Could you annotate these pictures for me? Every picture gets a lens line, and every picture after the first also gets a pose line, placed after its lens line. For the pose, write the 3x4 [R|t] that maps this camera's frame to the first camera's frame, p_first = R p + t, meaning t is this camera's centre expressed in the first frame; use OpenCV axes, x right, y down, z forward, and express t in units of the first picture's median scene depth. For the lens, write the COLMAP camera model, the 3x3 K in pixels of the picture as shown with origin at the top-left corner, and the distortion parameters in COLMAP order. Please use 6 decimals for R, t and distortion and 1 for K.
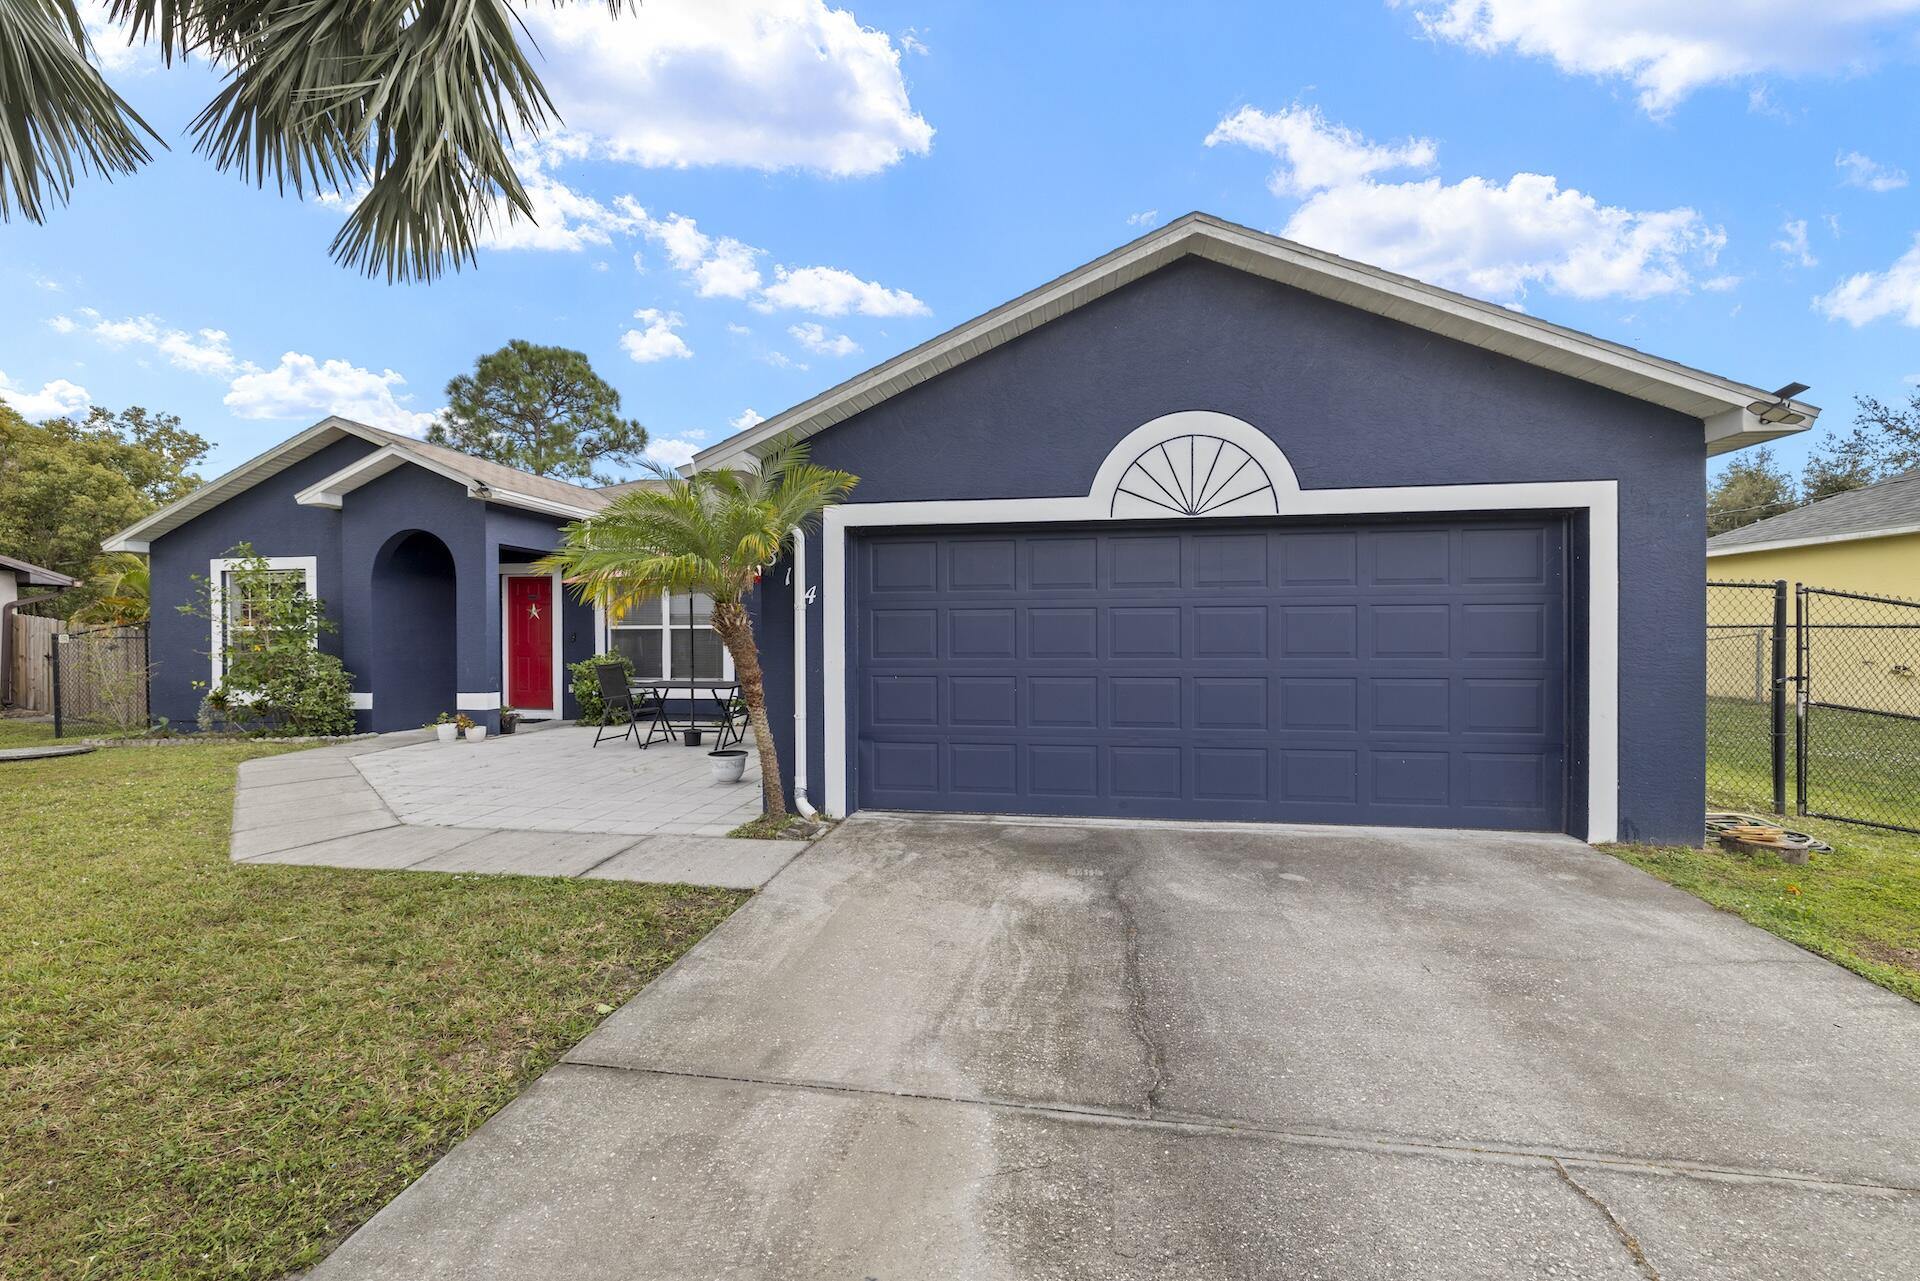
lens RADIAL K [[827.8, 0, 958.5], [0, 827.8, 638.5], [0, 0, 1]] dist [0.001885, -0.000106]
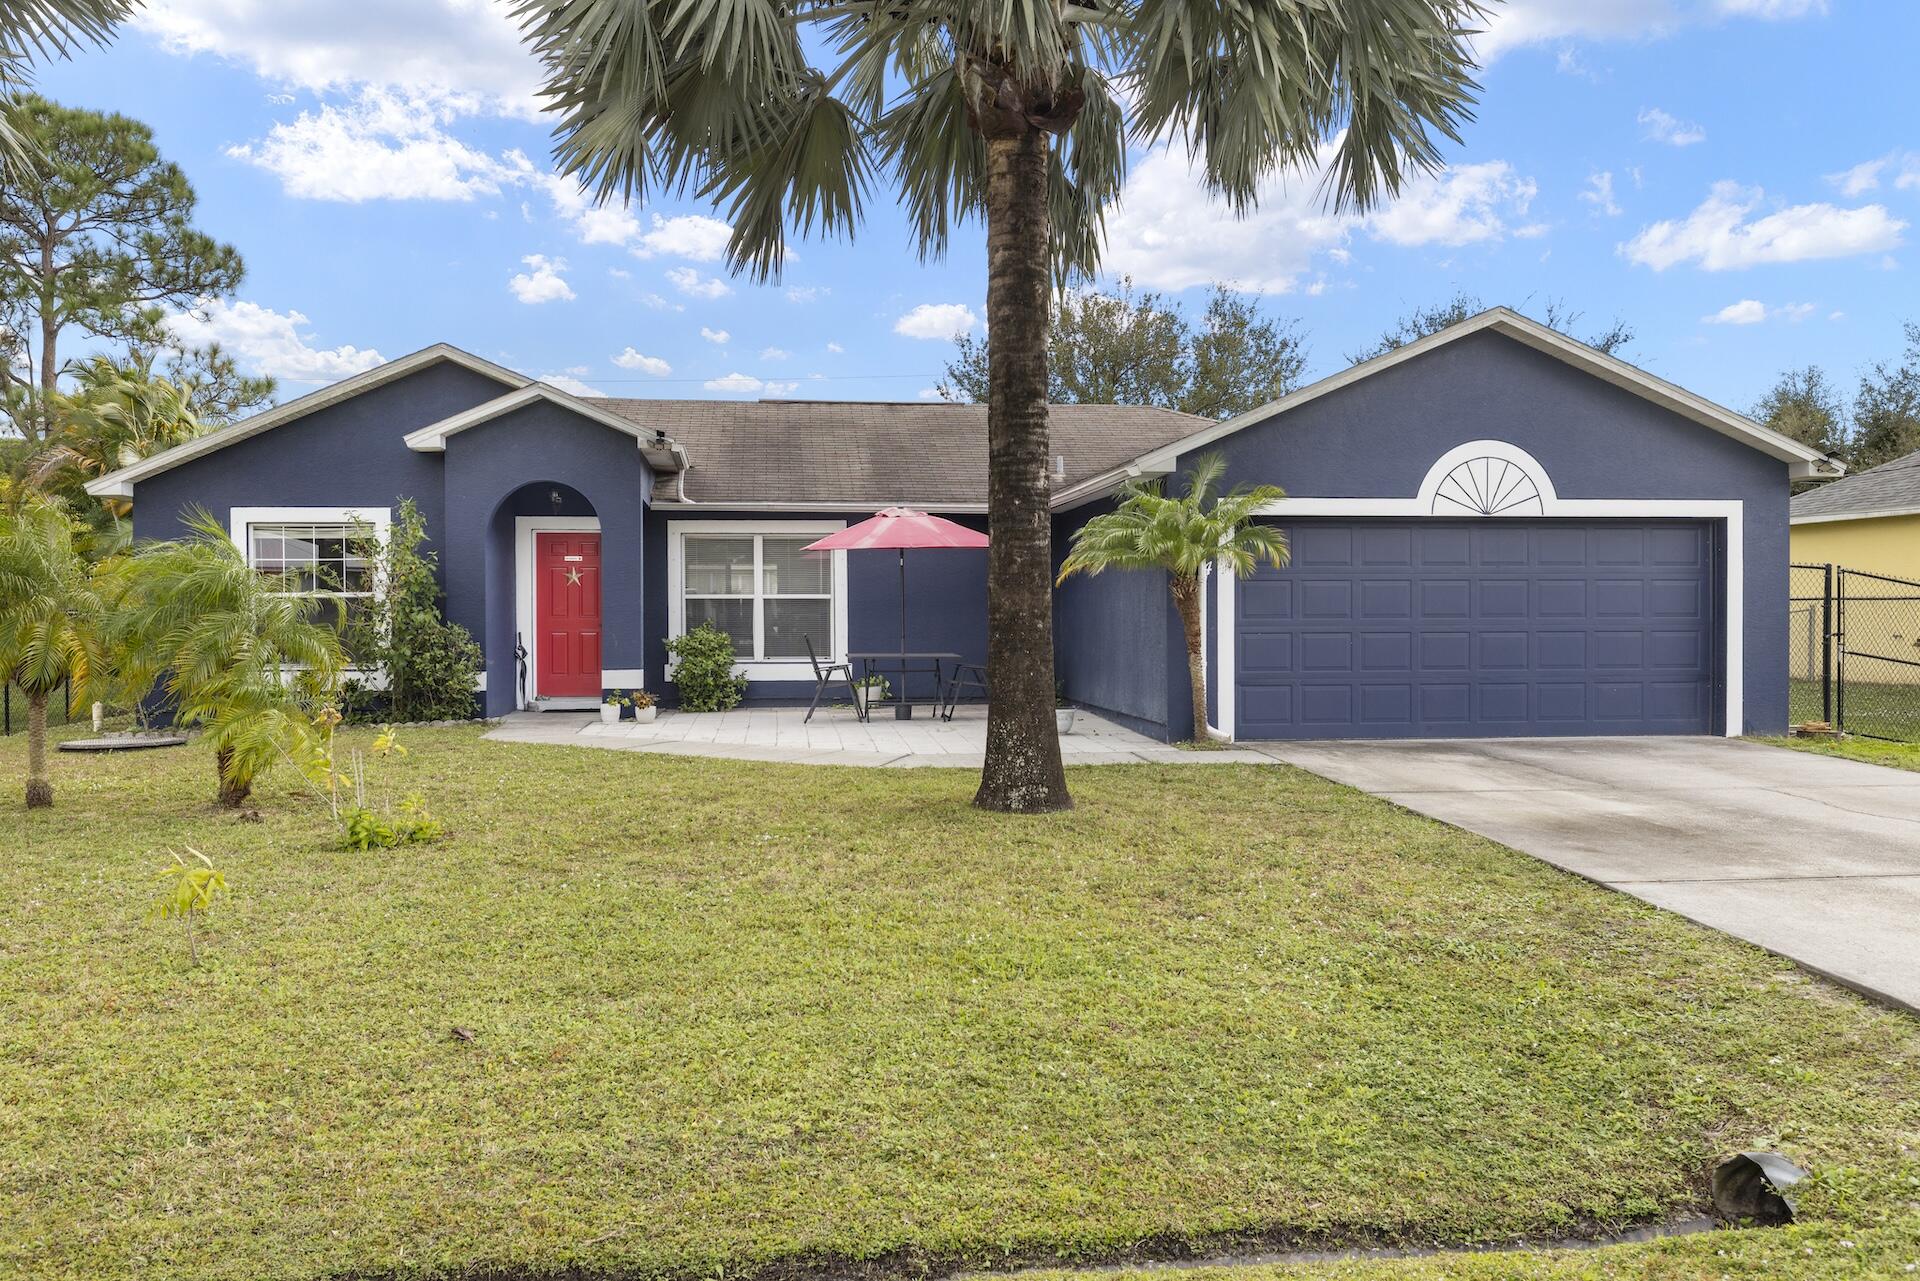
lens RADIAL K [[1596.3, 0, 958.6], [0, 1596.3, 635.8], [0, 0, 1]] dist [-0.005977, 0.000179]
pose [[0.961117, -0.001459, 0.276139, -1.237344], [0.000820, 0.999997, 0.002430, 0.045260], [-0.276142, -0.002109, 0.961115, -1.256803]]
